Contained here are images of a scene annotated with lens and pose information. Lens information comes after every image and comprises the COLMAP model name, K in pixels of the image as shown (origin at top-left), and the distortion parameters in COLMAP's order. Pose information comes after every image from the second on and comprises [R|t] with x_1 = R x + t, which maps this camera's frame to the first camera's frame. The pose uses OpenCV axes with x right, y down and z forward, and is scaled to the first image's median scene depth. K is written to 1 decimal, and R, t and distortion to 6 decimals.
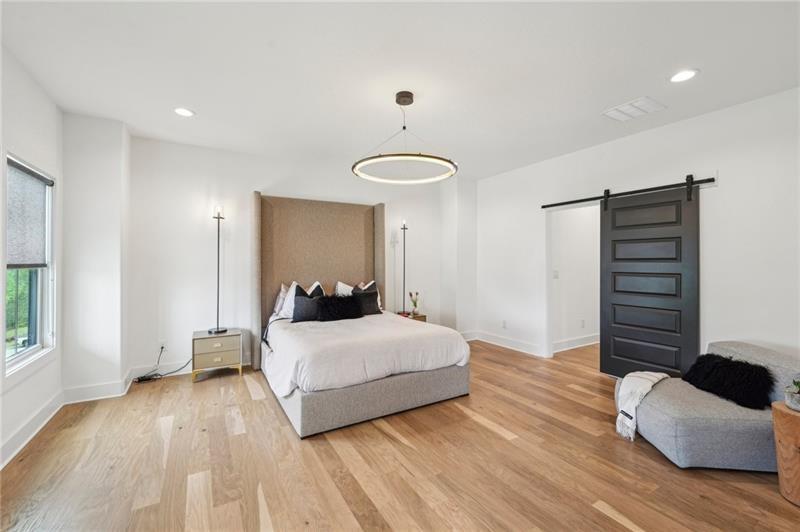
lens RADIAL K [[335.9, 0, 395.9], [0, 335.9, 264.5], [0, 0, 1]] dist [-0.002626, -0.000586]
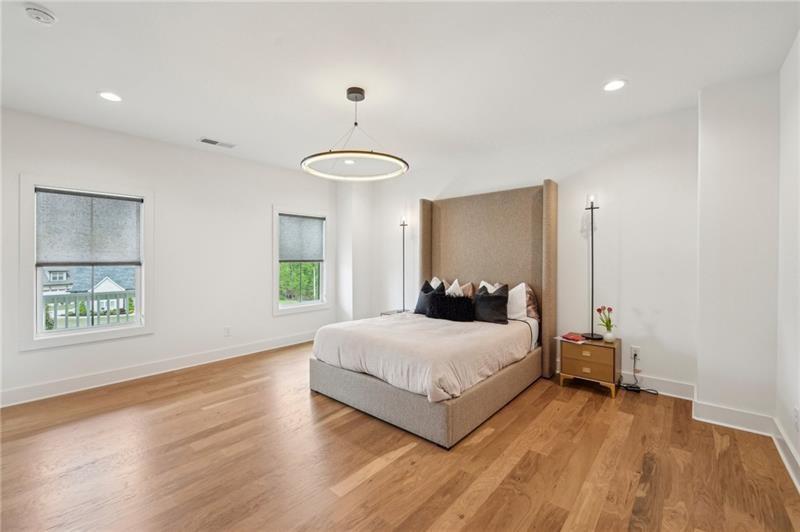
lens RADIAL K [[335.9, 0, 395.9], [0, 335.9, 264.5], [0, 0, 1]] dist [-0.002626, -0.000586]
pose [[0.323443, 0.020613, -0.946023, 0.894022], [-0.005088, 0.999786, 0.020045, -0.015747], [0.946234, -0.001670, 0.323479, 0.711130]]
